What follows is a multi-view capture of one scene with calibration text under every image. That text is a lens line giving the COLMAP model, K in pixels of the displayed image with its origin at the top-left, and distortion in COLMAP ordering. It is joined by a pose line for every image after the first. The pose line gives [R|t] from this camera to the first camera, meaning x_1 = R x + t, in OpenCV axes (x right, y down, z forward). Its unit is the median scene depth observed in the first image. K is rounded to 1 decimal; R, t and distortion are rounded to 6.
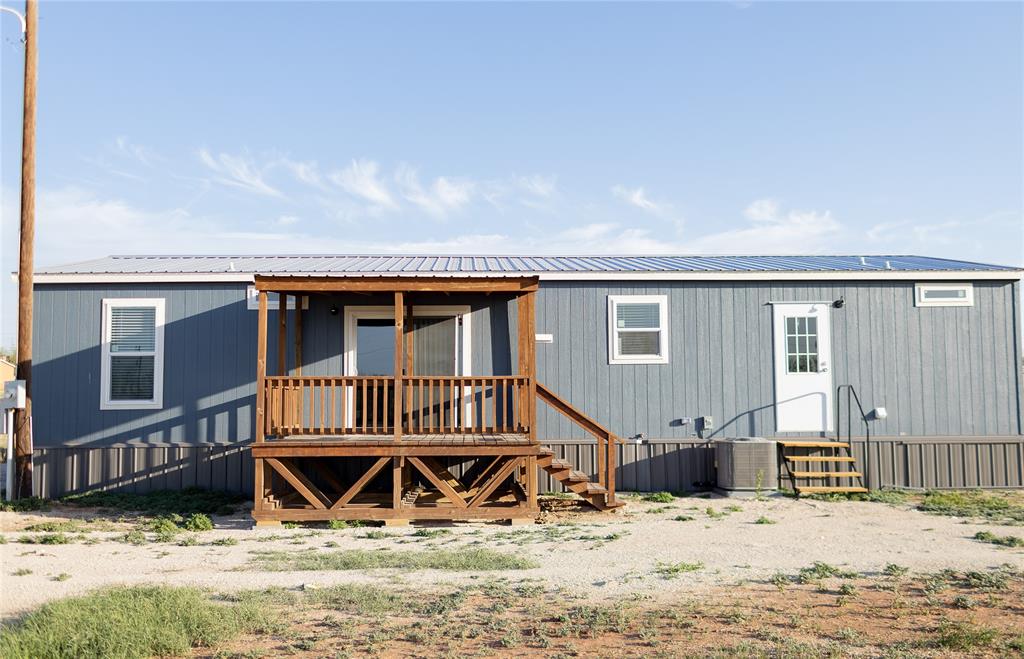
lens RADIAL K [[1011.4, 0, 510.9], [0, 1011.4, 325.9], [0, 0, 1]] dist [0.015989, 0.000000]
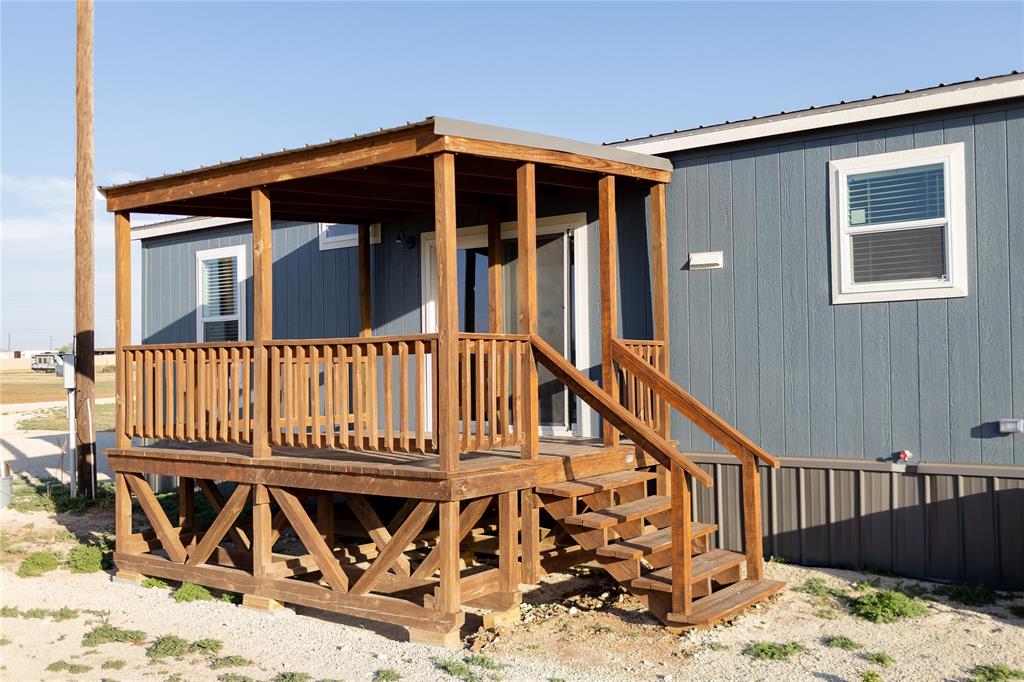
lens RADIAL K [[974.7, 0, 512.5], [0, 974.7, 347.4], [0, 0, 1]] dist [0.006985, 0.000000]
pose [[0.778043, -0.018968, -0.627924, 0.270547], [0.053796, 0.997884, 0.036513, 0.033405], [0.625903, -0.062189, 0.777417, 0.543662]]
